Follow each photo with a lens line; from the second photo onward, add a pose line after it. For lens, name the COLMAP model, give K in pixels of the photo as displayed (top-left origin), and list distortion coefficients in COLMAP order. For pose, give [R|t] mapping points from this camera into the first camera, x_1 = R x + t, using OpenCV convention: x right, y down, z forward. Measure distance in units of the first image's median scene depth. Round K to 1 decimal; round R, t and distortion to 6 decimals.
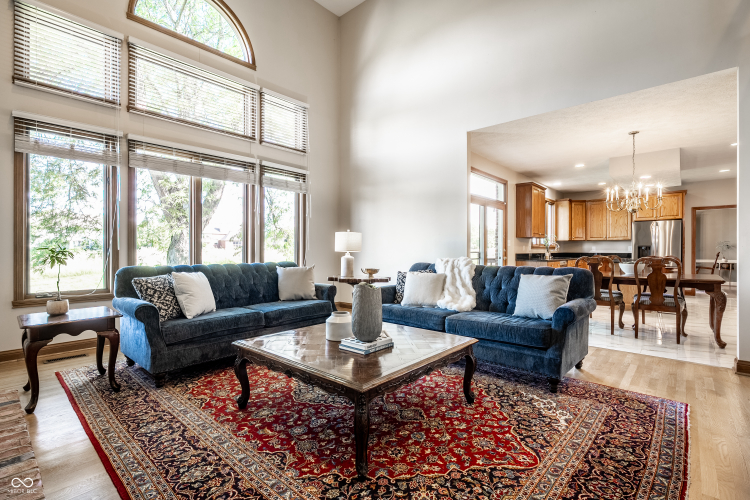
lens RADIAL K [[350.1, 0, 375.0], [0, 350.1, 250.0], [0, 0, 1]] dist [-0.000469, 0.000098]
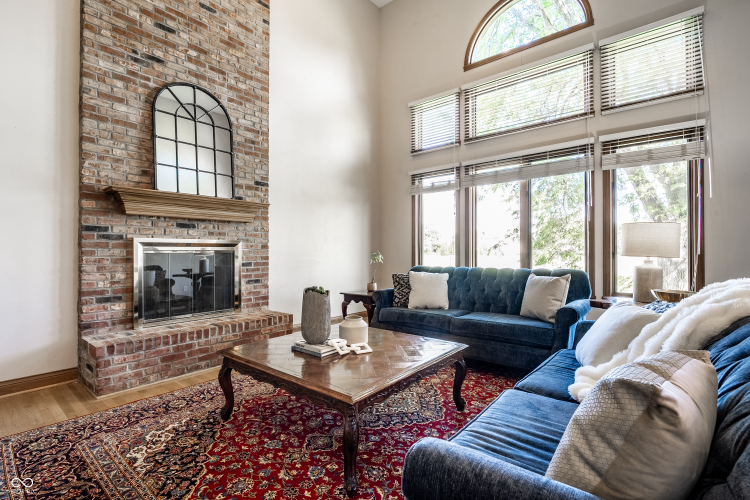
lens RADIAL K [[367.7, 0, 373.0], [0, 367.7, 240.7], [0, 0, 1]] dist [-0.002827, -0.000675]
pose [[0.009689, -0.034220, -0.999367, 1.058966], [-0.002533, 0.999410, -0.034246, -0.001238], [0.999950, 0.002863, 0.009597, 1.146296]]
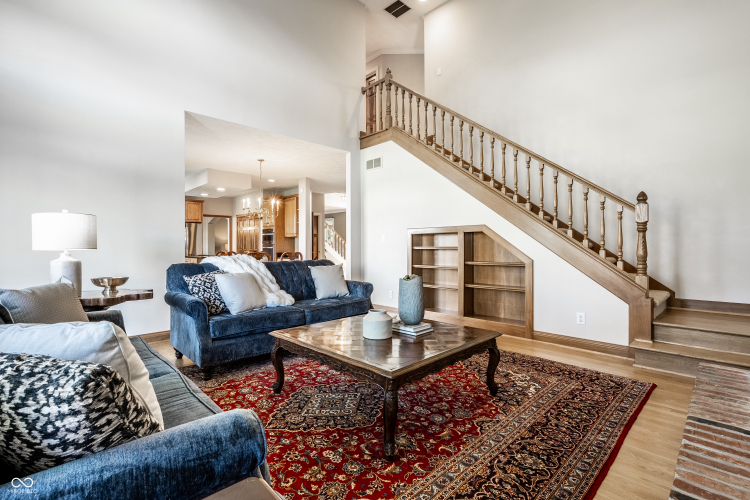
lens RADIAL K [[336.0, 0, 375.0], [0, 336.0, 250.0], [0, 0, 1]] dist [-0.016606, 0.000069]
pose [[0.087214, -0.007202, 0.996164, -1.125854], [0.007684, 0.999949, 0.006557, 0.008322], [-0.996160, 0.007083, 0.087265, 1.013497]]
